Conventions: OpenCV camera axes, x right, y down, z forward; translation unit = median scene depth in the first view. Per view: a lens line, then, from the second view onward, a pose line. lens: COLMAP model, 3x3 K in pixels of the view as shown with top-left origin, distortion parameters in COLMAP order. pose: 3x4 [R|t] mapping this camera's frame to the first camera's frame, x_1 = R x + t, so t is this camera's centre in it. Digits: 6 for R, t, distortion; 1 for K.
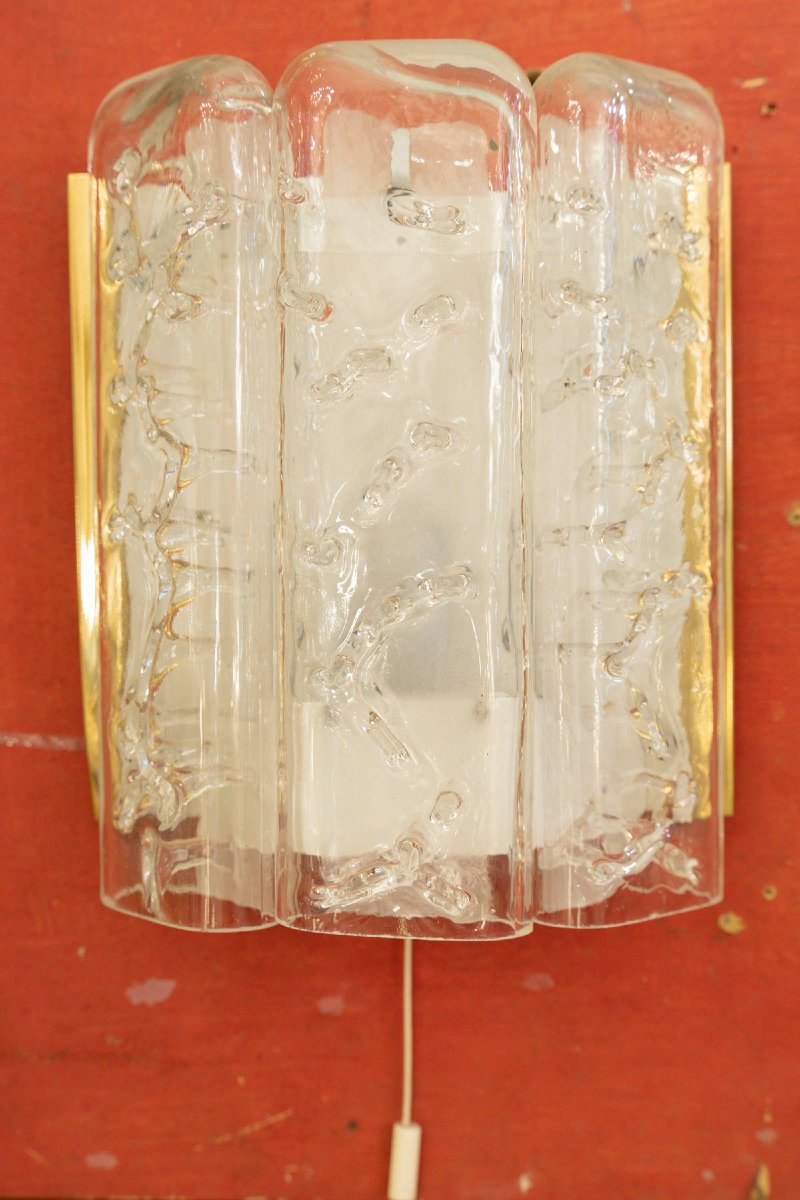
lens RADIAL K [[1836.4, 0, 400.0], [0, 1836.4, 600.0], [0, 0, 1]] dist [0.194599, -0.191402]
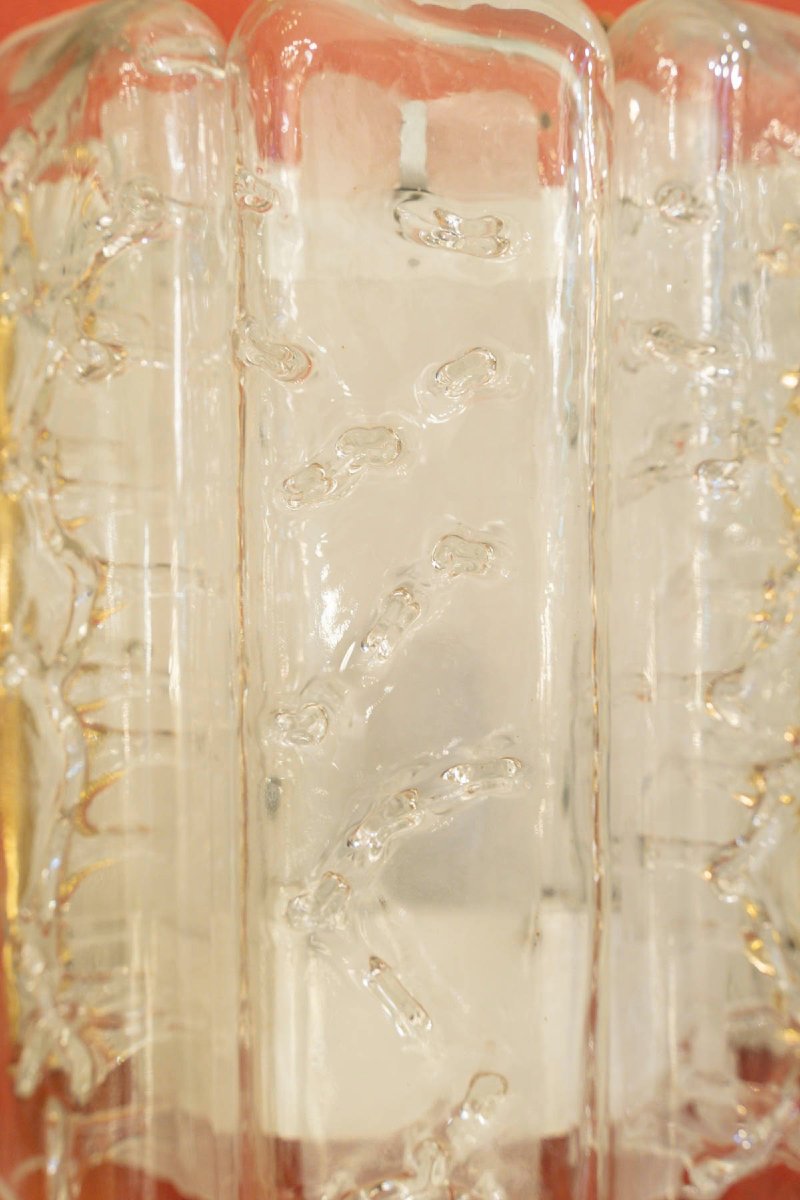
lens RADIAL K [[1836.4, 0, 400.0], [0, 1836.4, 600.0], [0, 0, 1]] dist [0.194599, -0.191402]
pose [[0.999902, -0.005497, 0.012869, -0.014117], [0.005298, 0.999866, 0.015513, -0.079394], [-0.012952, -0.015444, 0.999797, 0.307398]]
